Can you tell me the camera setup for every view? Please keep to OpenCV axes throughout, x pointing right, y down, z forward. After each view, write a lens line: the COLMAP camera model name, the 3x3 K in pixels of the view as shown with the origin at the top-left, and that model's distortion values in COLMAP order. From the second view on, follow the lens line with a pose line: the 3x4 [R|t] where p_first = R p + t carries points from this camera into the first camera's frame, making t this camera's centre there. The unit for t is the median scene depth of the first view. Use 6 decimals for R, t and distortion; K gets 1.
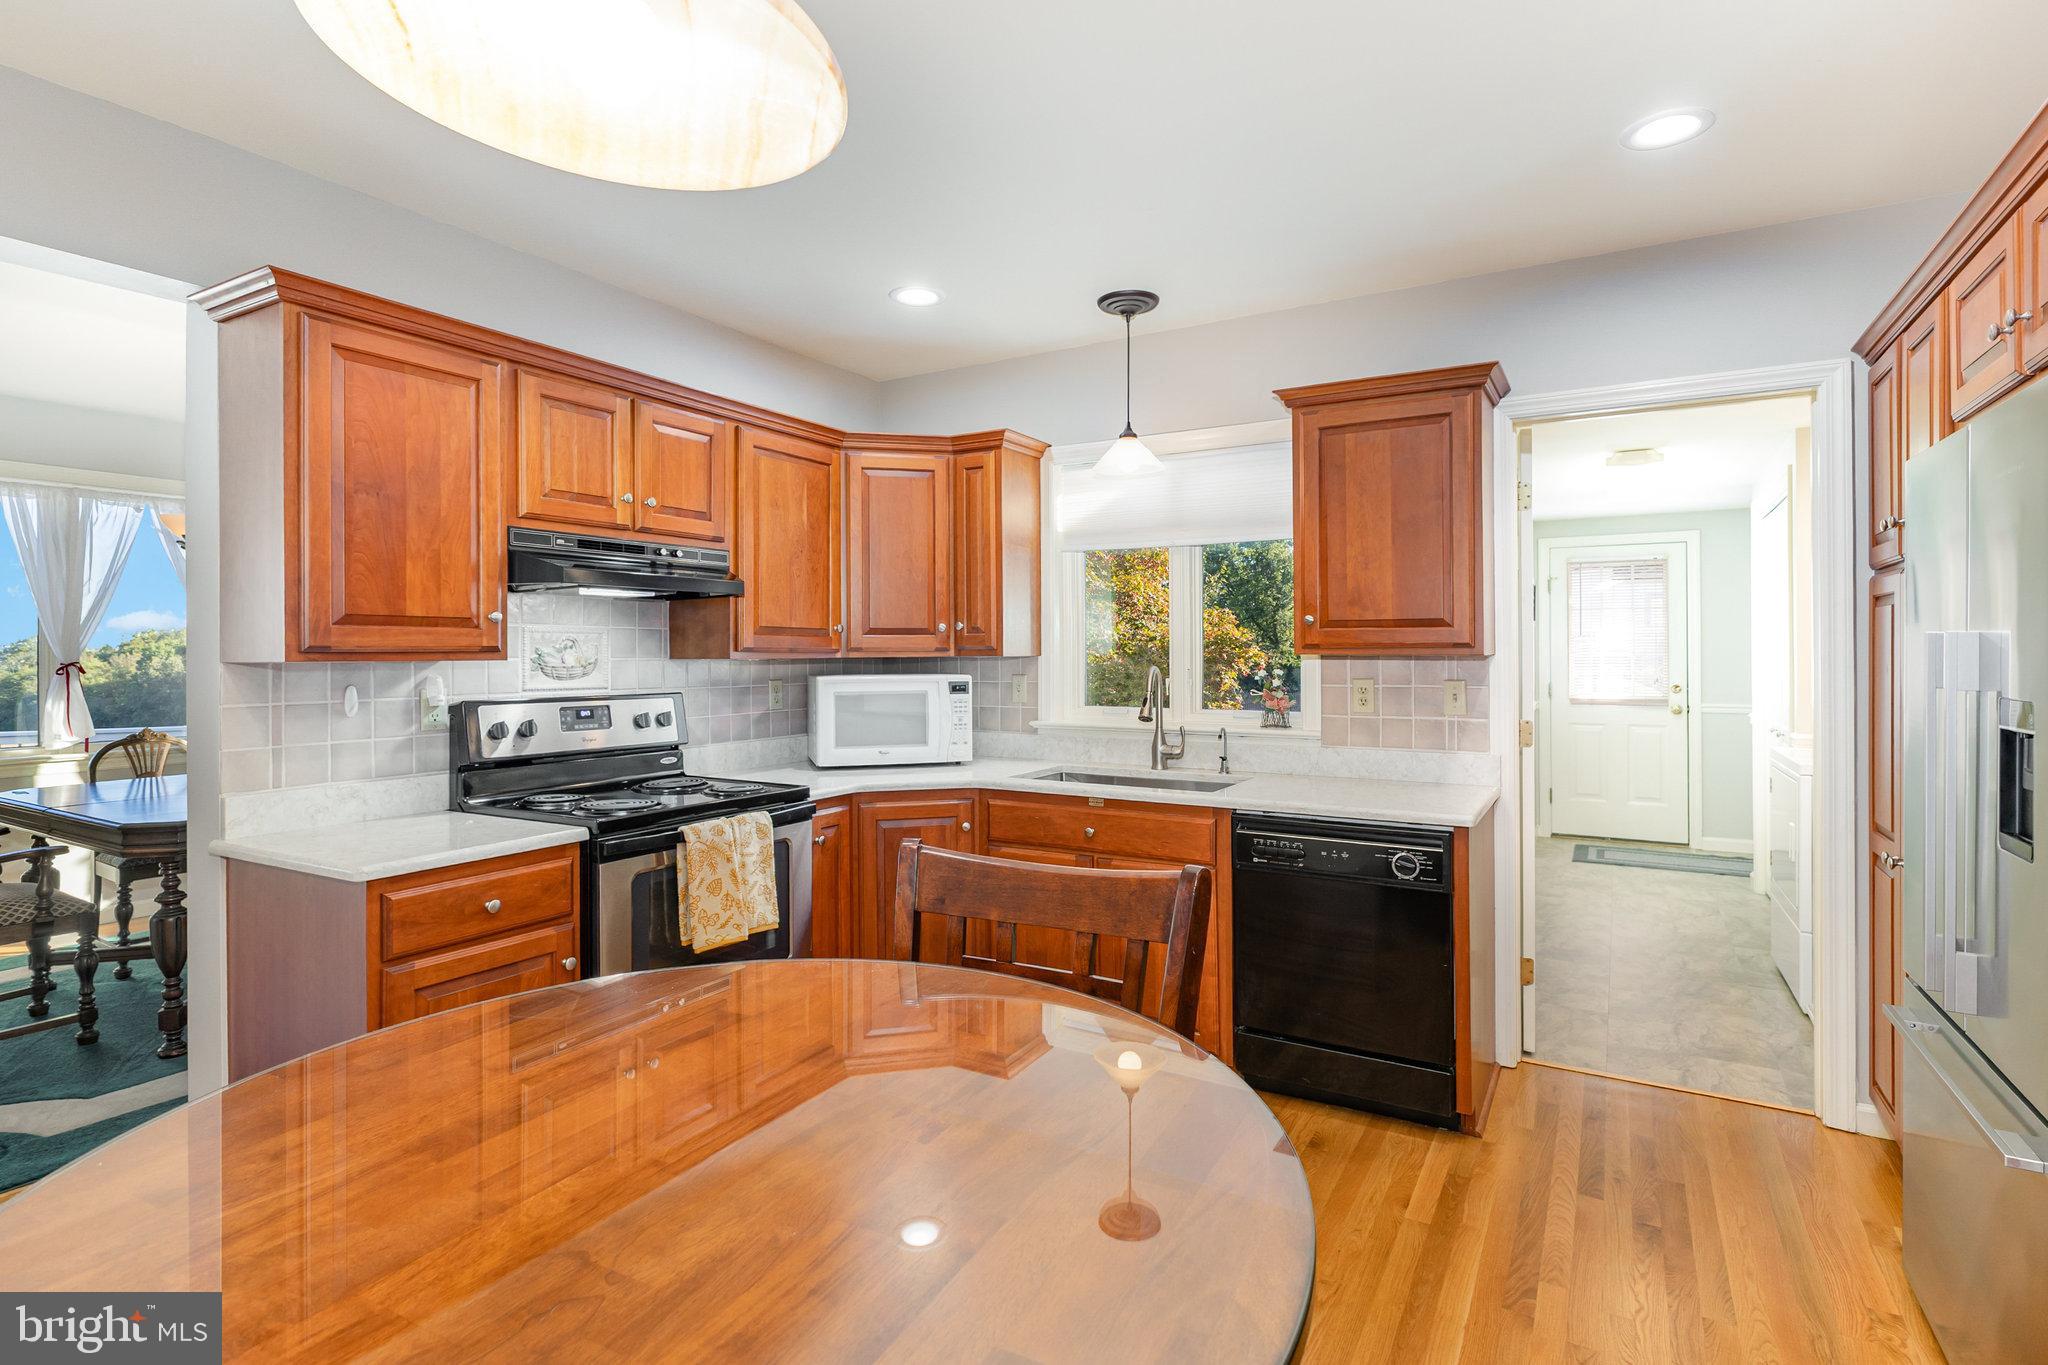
lens RADIAL K [[996.3, 0, 1032.3], [0, 996.3, 644.7], [0, 0, 1]] dist [0.002761, 0.000221]
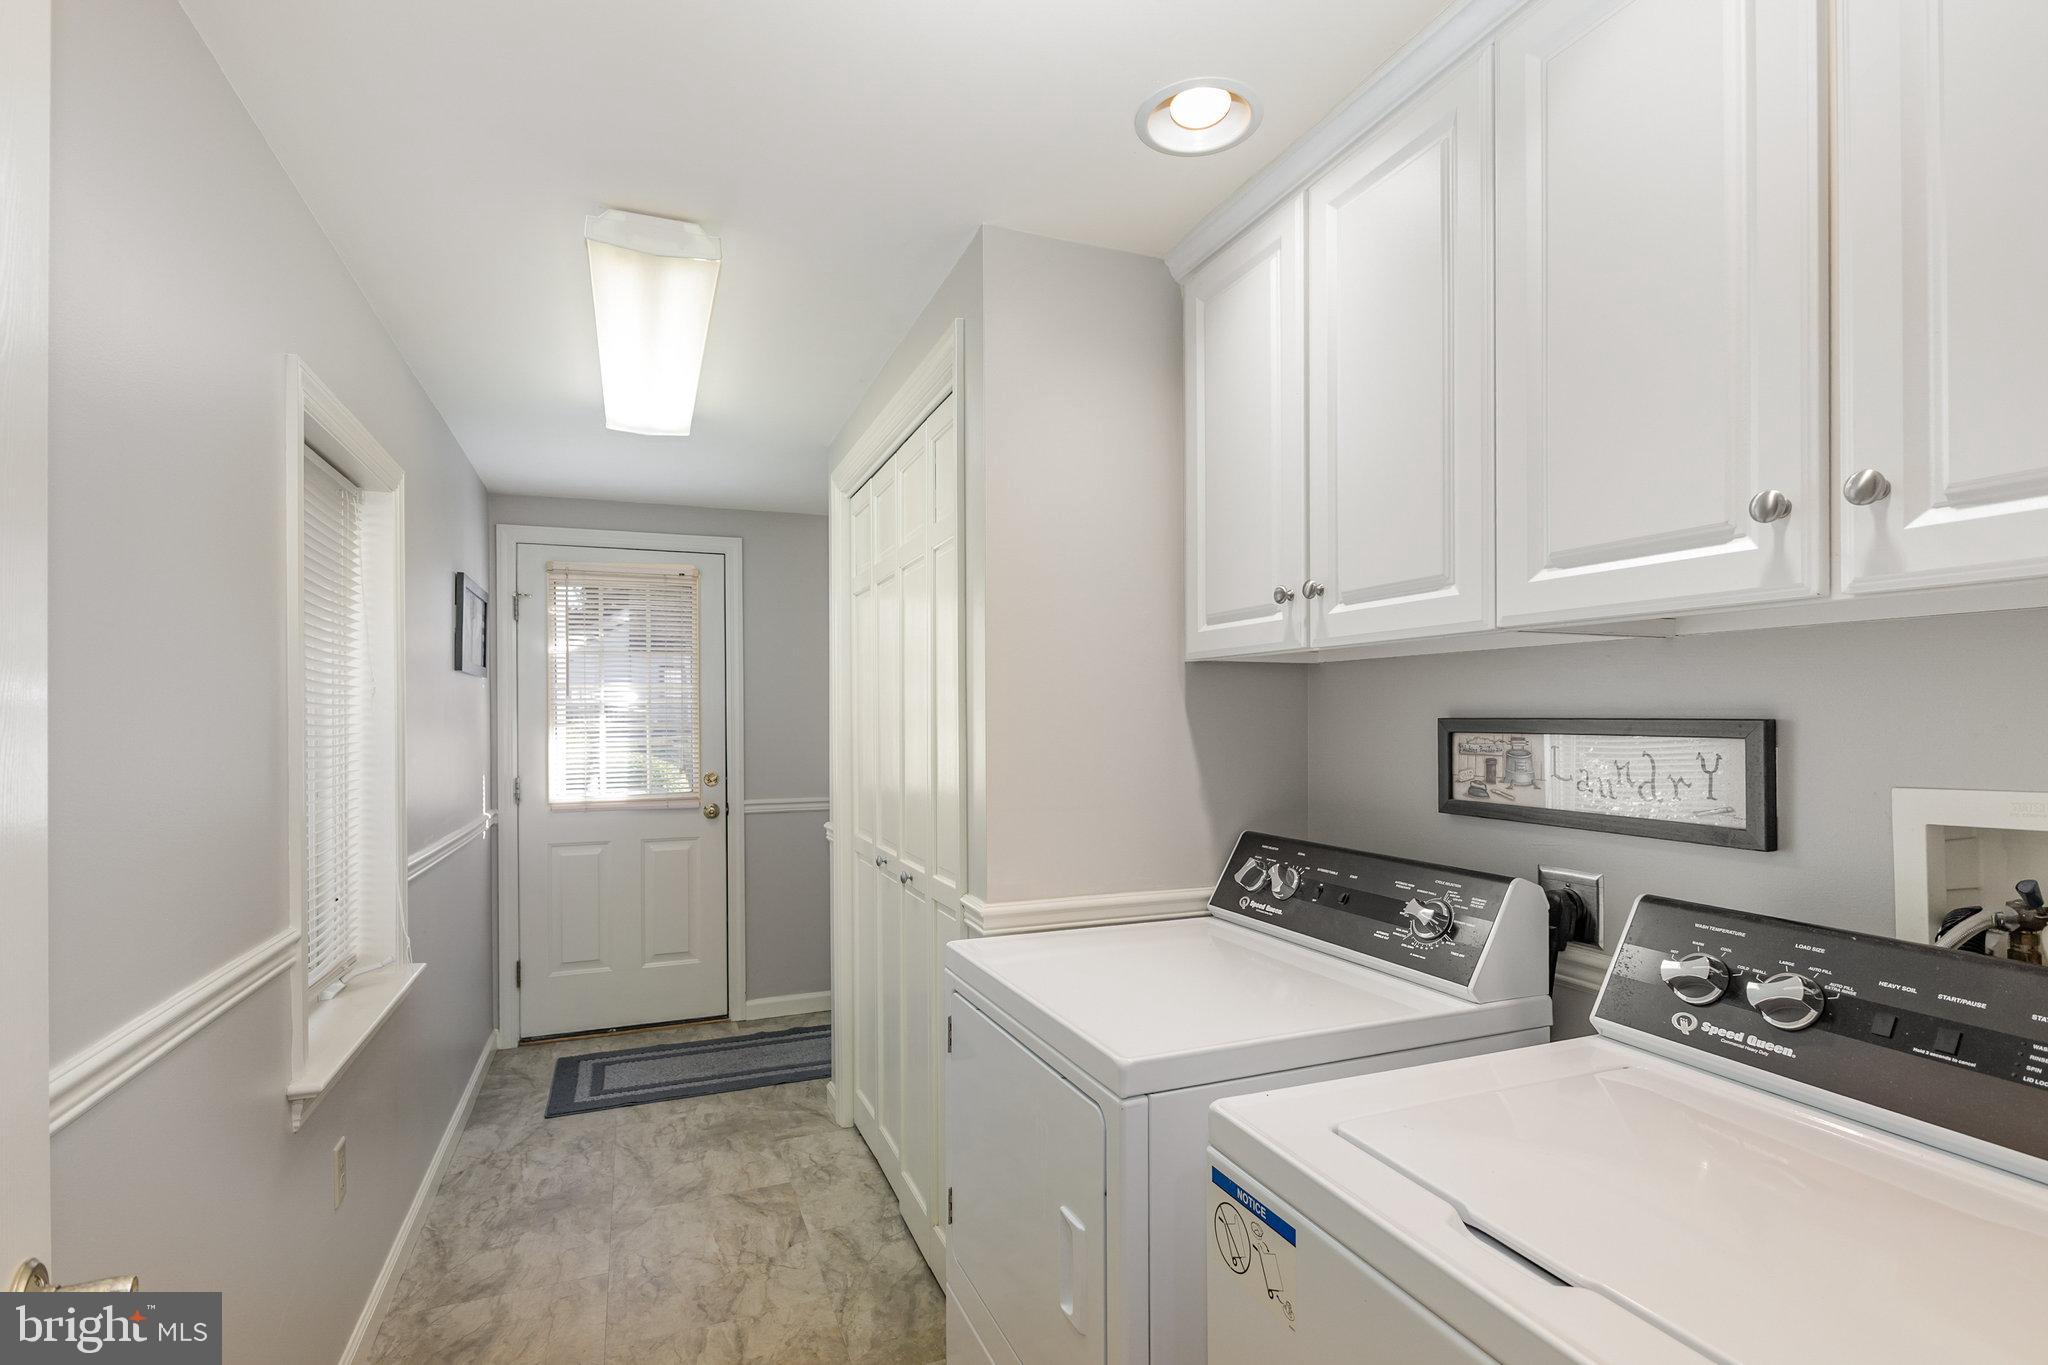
lens RADIAL K [[1013.1, 0, 1024.6], [0, 1013.1, 711.1], [0, 0, 1]] dist [-0.000460, -0.000004]
pose [[0.621758, 0.003241, 0.783202, 0.509551], [-0.000680, 0.999993, -0.003598, 0.004768], [-0.783209, 0.001704, 0.621756, 0.854666]]
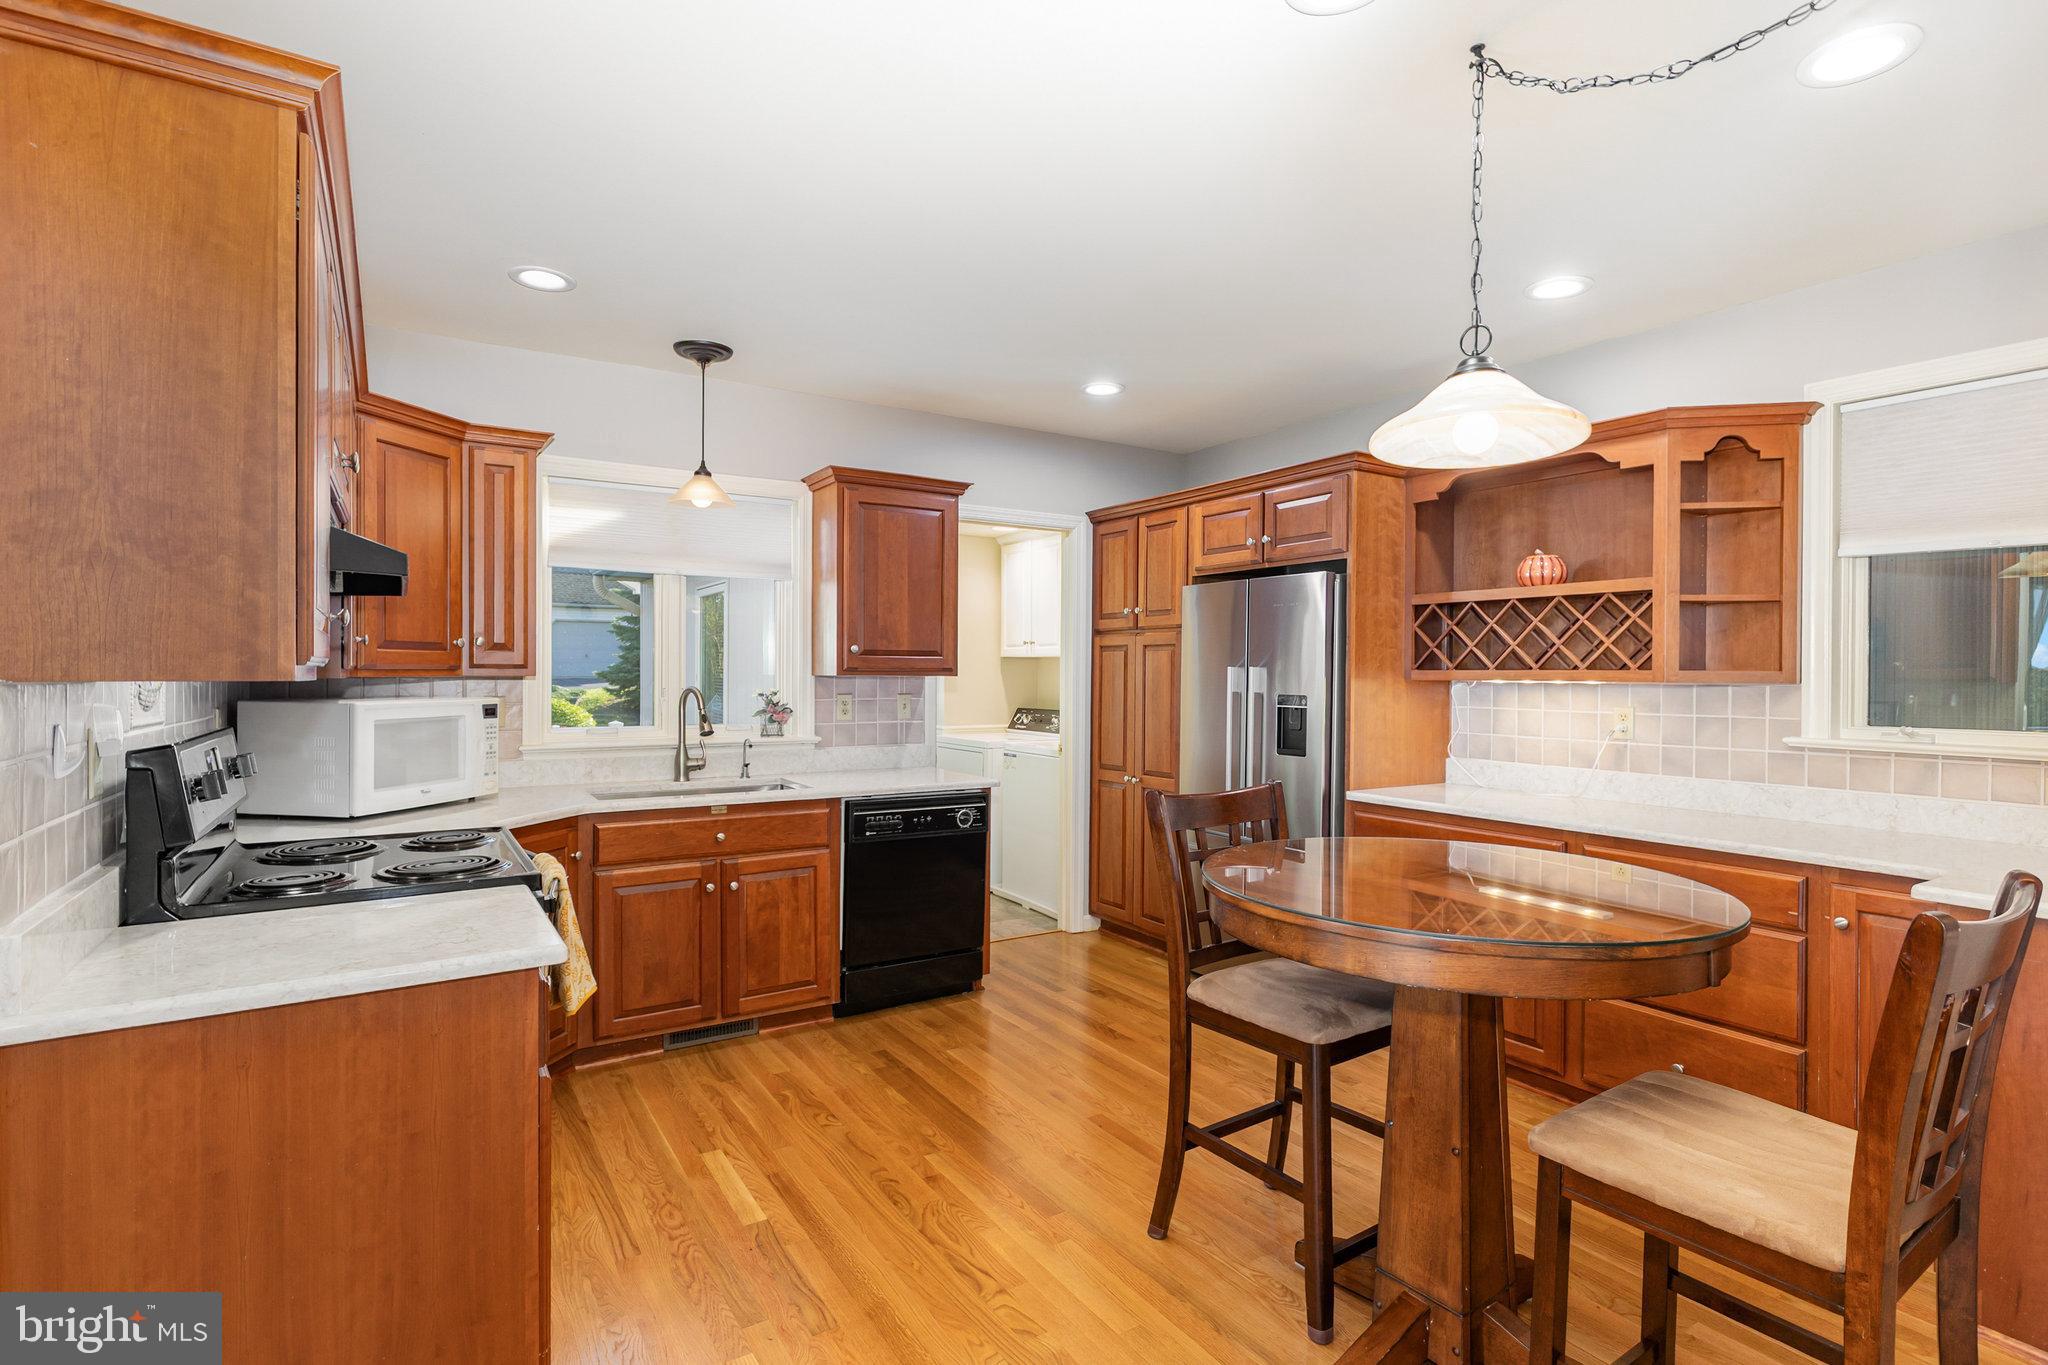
lens RADIAL K [[1003.2, 0, 1020.5], [0, 1003.2, 669.3], [0, 0, 1]] dist [-0.000217, 0.000088]
pose [[0.472276, 0.007996, 0.881414, -0.701729], [-0.011773, 0.999927, -0.002763, 0.002658], [-0.881372, -0.009072, 0.472336, 0.175554]]
